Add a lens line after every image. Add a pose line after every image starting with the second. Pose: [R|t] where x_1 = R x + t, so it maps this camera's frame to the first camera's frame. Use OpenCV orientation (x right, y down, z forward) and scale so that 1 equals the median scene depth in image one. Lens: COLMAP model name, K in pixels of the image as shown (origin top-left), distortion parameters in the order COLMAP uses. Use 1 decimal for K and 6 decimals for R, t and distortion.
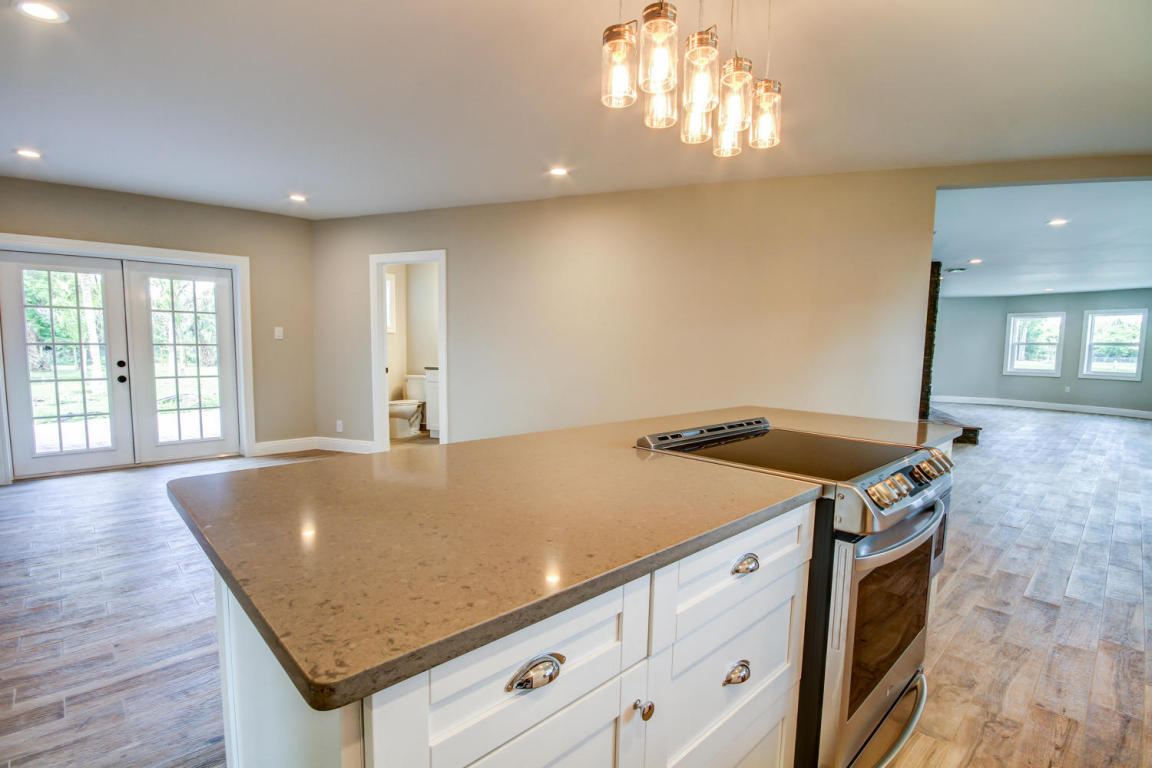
lens RADIAL K [[546.7, 0, 573.8], [0, 546.7, 398.4], [0, 0, 1]] dist [-0.017335, -0.000476]
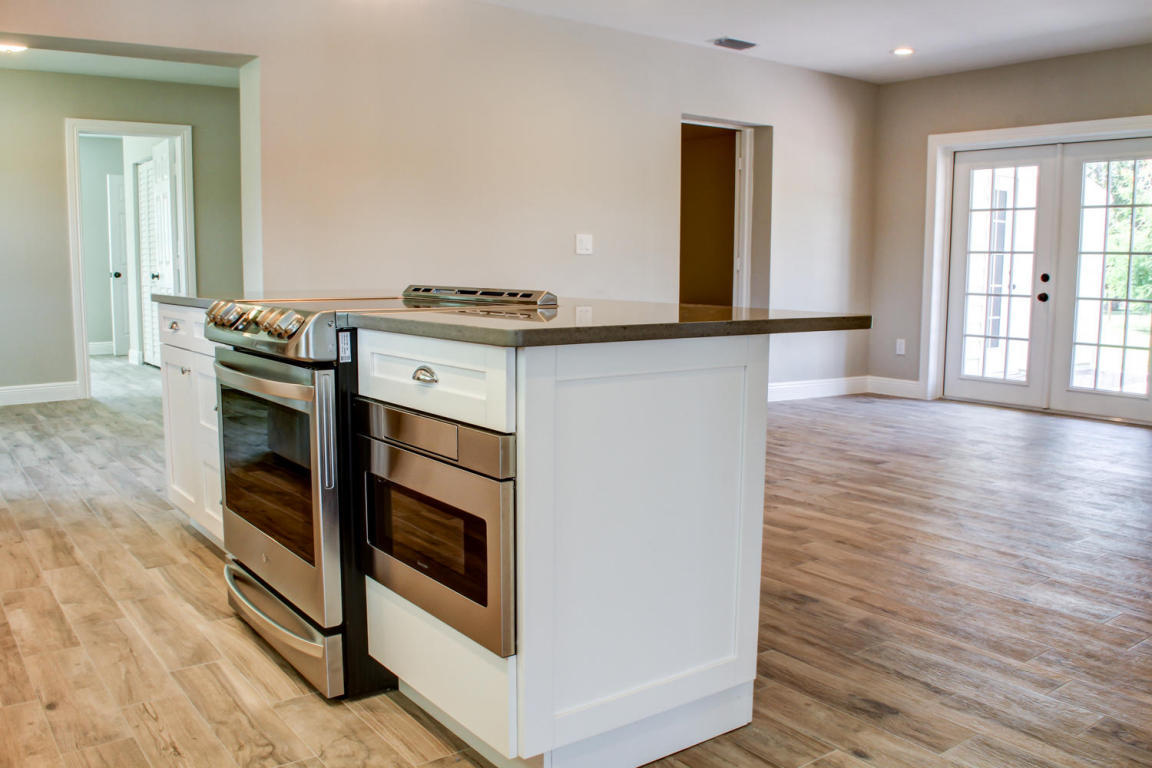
lens RADIAL K [[986.4, 0, 576.0], [0, 986.4, 384.0], [0, 0, 1]] dist [-0.090243, -0.000199]
pose [[-0.120705, 0.107088, -0.986895, 0.647572], [-0.122063, 0.985019, 0.121813, -0.000003], [0.985155, 0.135166, -0.105825, 0.508375]]
